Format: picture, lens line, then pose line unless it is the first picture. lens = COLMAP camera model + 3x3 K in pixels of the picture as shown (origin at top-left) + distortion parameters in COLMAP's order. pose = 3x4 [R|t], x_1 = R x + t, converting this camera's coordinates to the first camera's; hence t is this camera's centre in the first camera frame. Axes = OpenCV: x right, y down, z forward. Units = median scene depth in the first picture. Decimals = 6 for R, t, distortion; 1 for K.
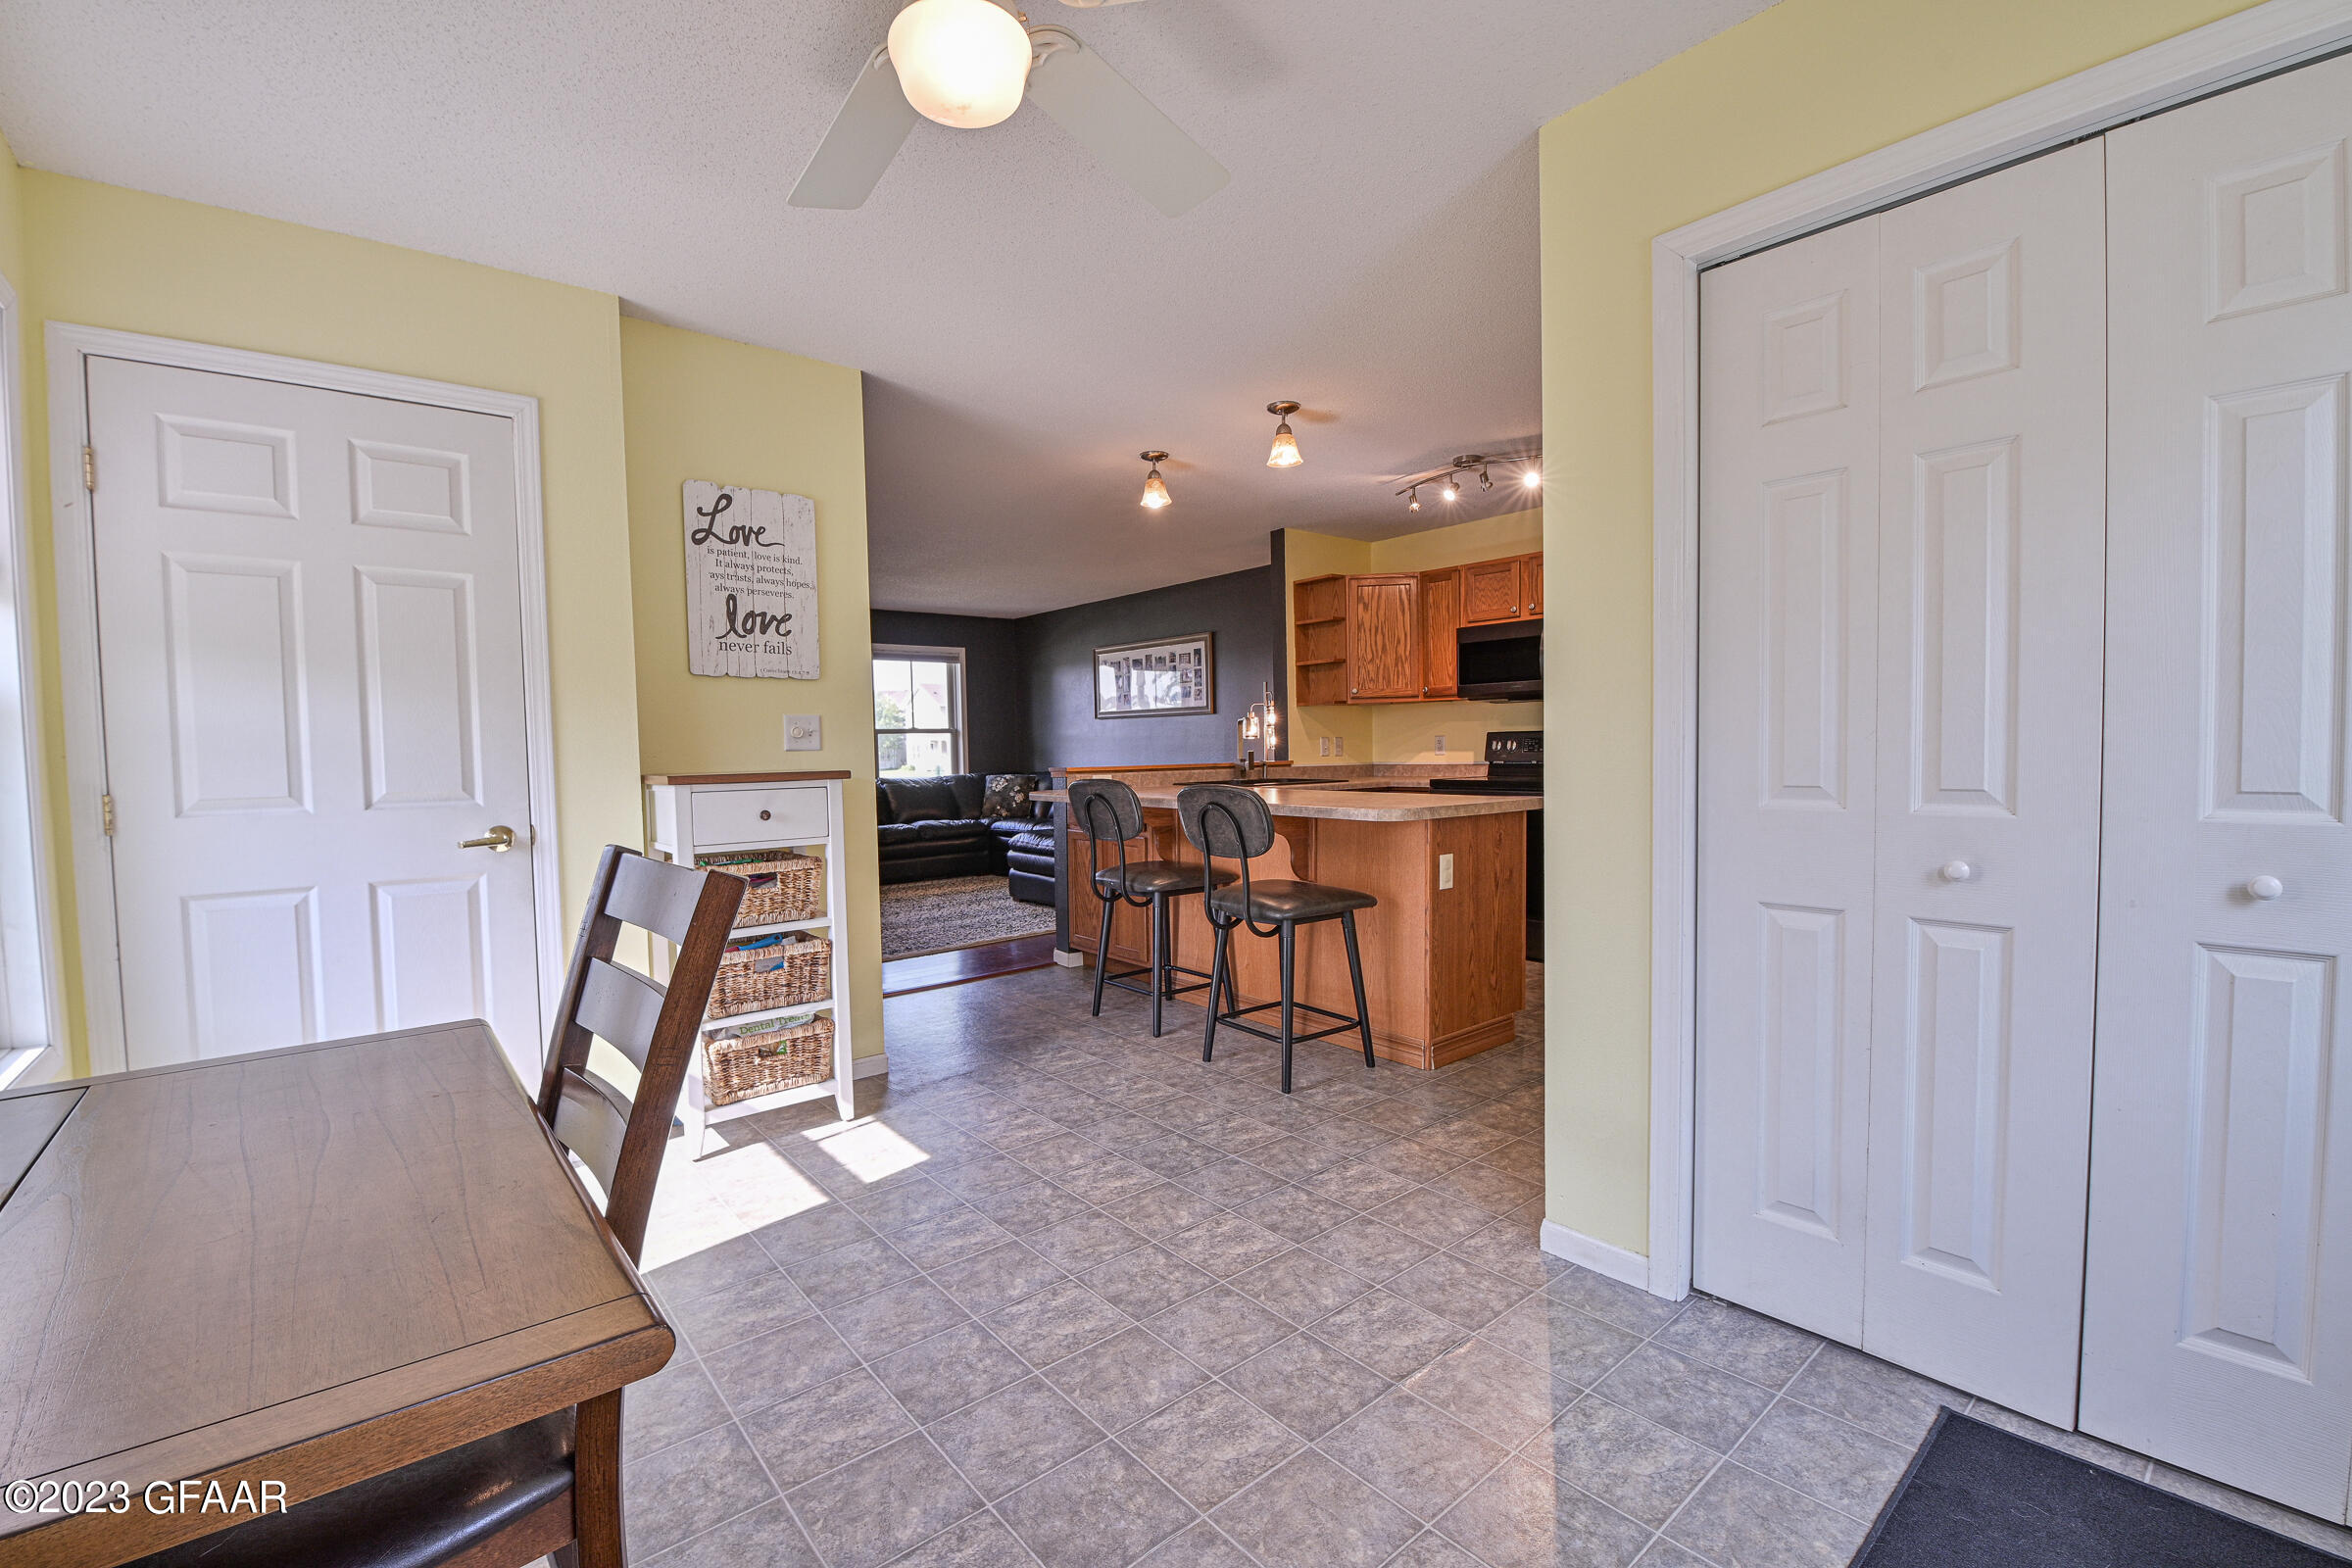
lens RADIAL K [[1014.2, 0, 1173.0], [0, 1014.2, 793.1], [0, 0, 1]] dist [-0.003452, -0.001815]
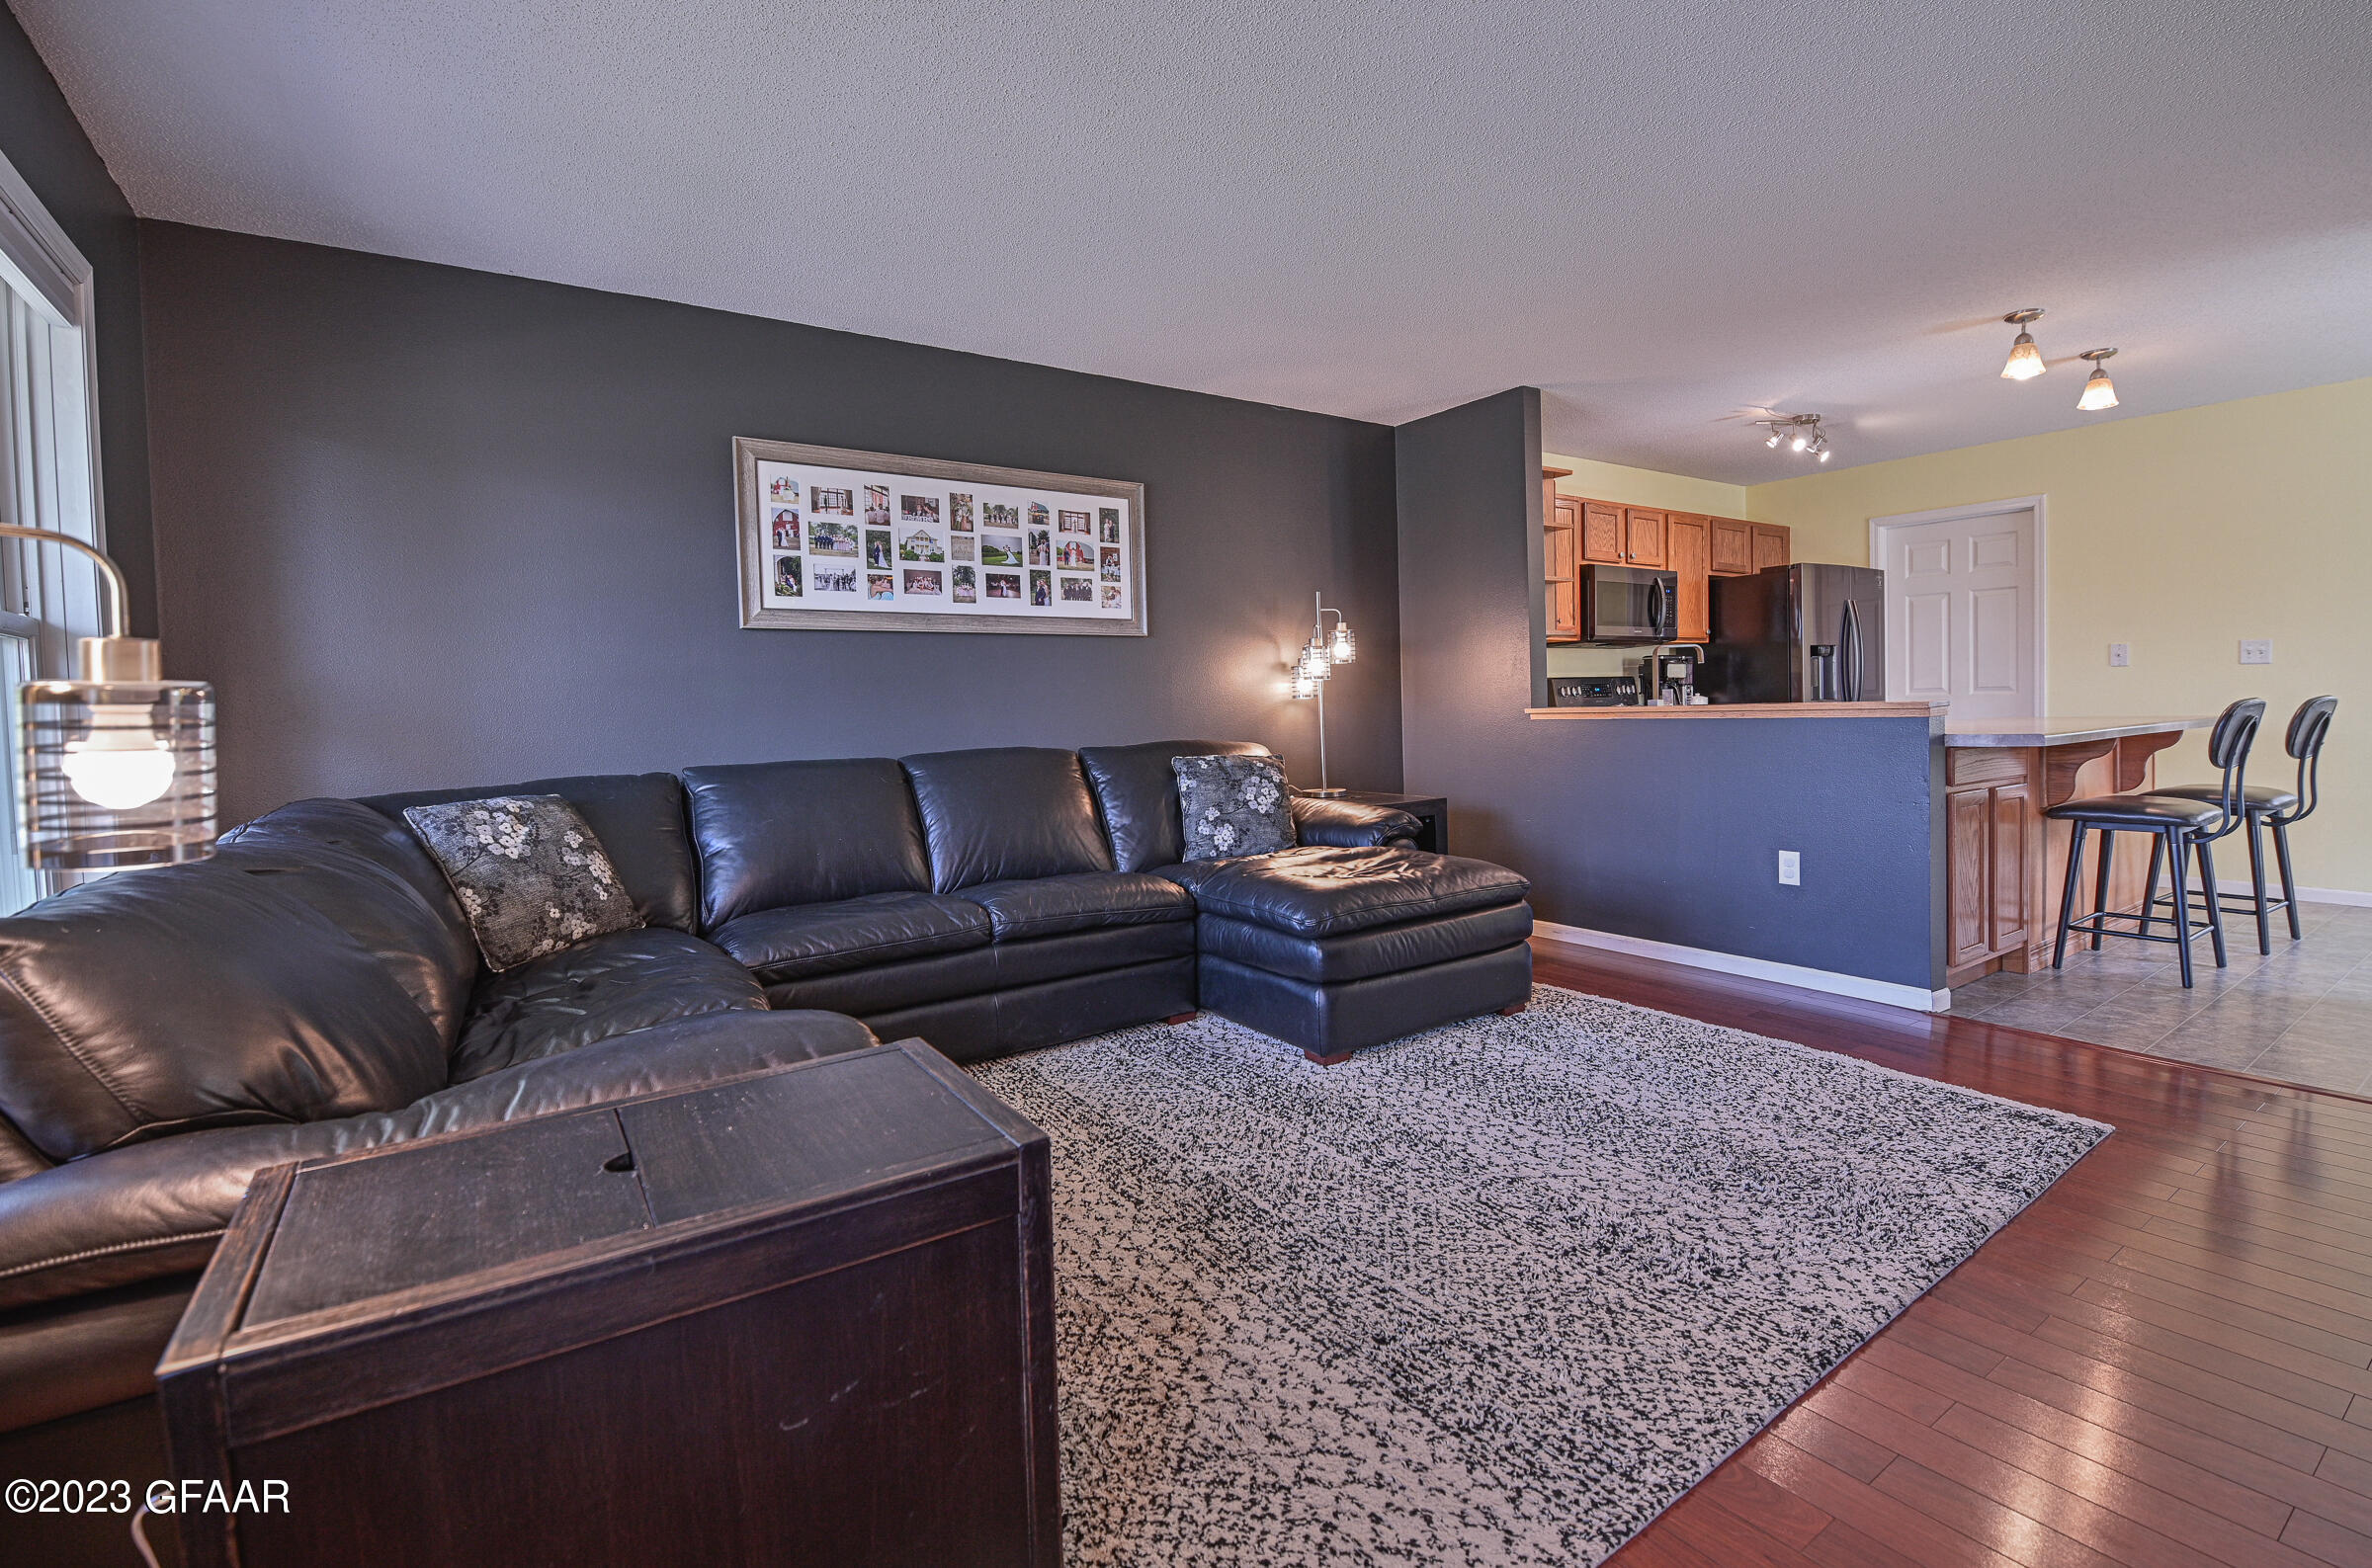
lens RADIAL K [[1086.7, 0, 1252.3], [0, 1086.7, 746.9], [0, 0, 1]] dist [-0.008617, -0.000212]
pose [[0.057246, -0.023794, 0.998077, -0.697417], [0.074341, 0.997042, 0.019505, -0.034970], [-0.995588, 0.073082, 0.058845, 1.193059]]
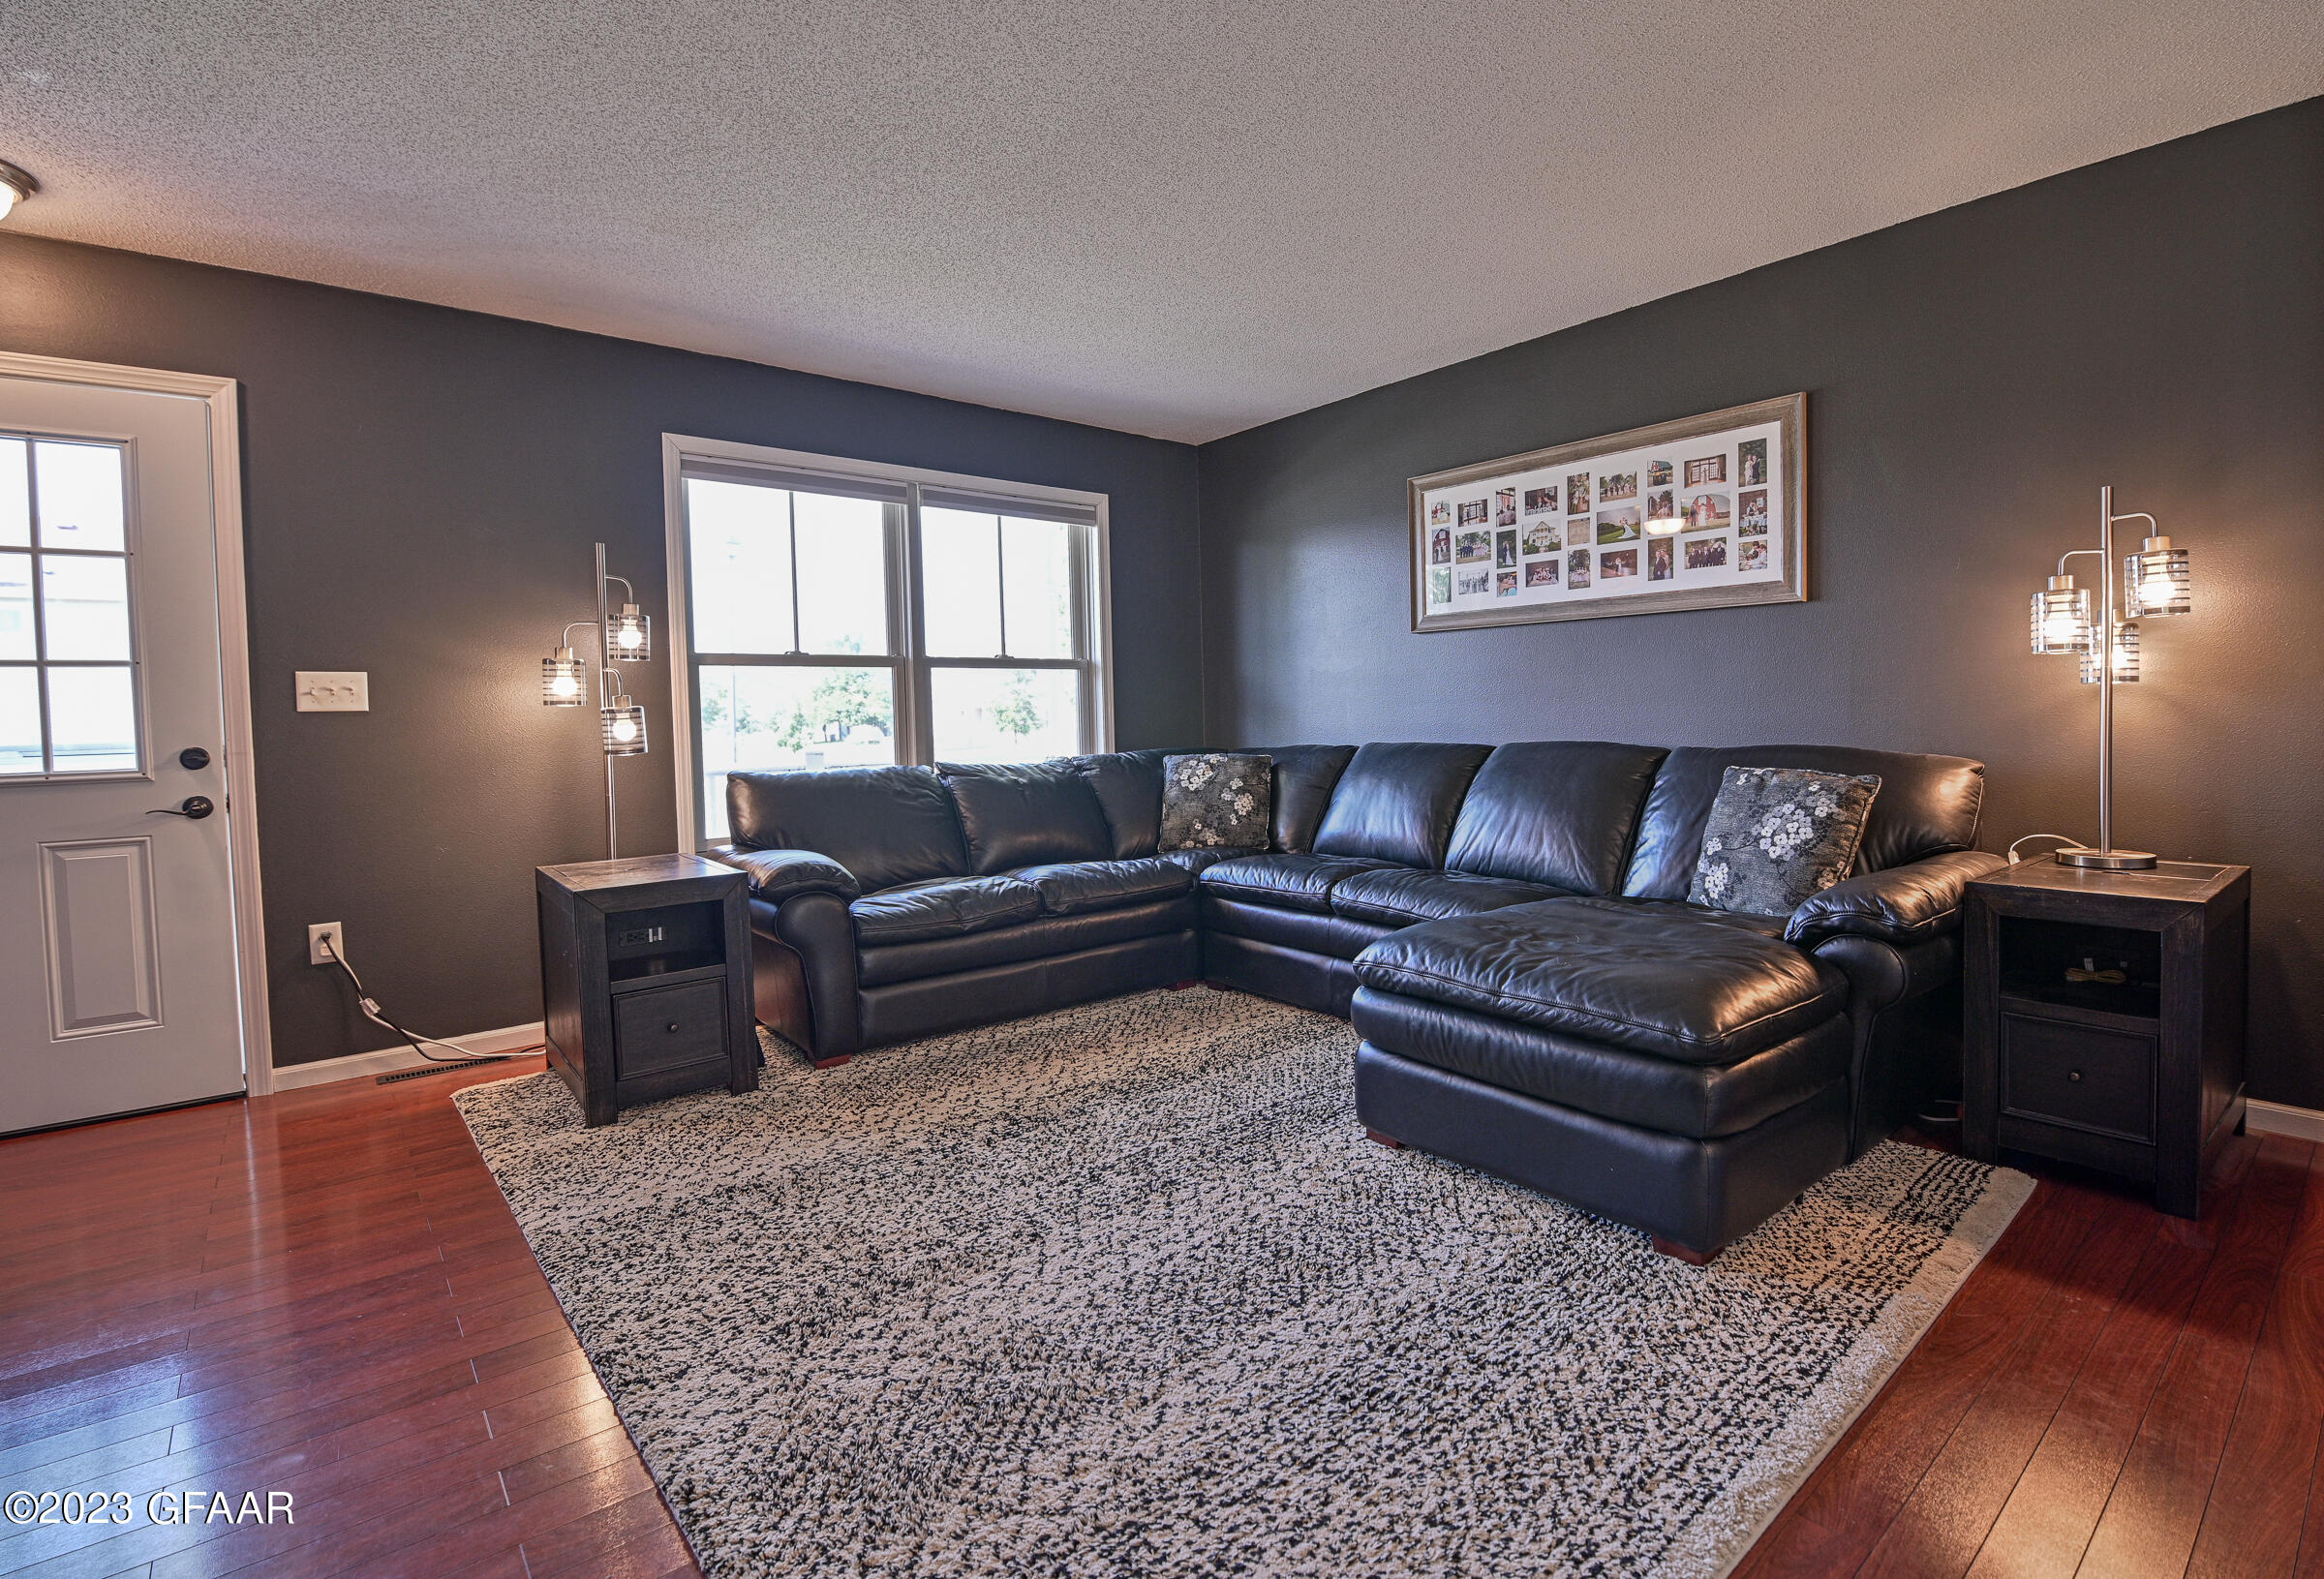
lens RADIAL K [[1081.5, 0, 1270.6], [0, 1081.5, 748.5], [0, 0, 1]] dist [-0.003829, -0.001760]
pose [[0.998778, -0.003893, 0.049276, -0.247734], [0.004597, 0.999889, -0.014178, -0.020902], [-0.049215, 0.014387, 0.998685, 0.772621]]
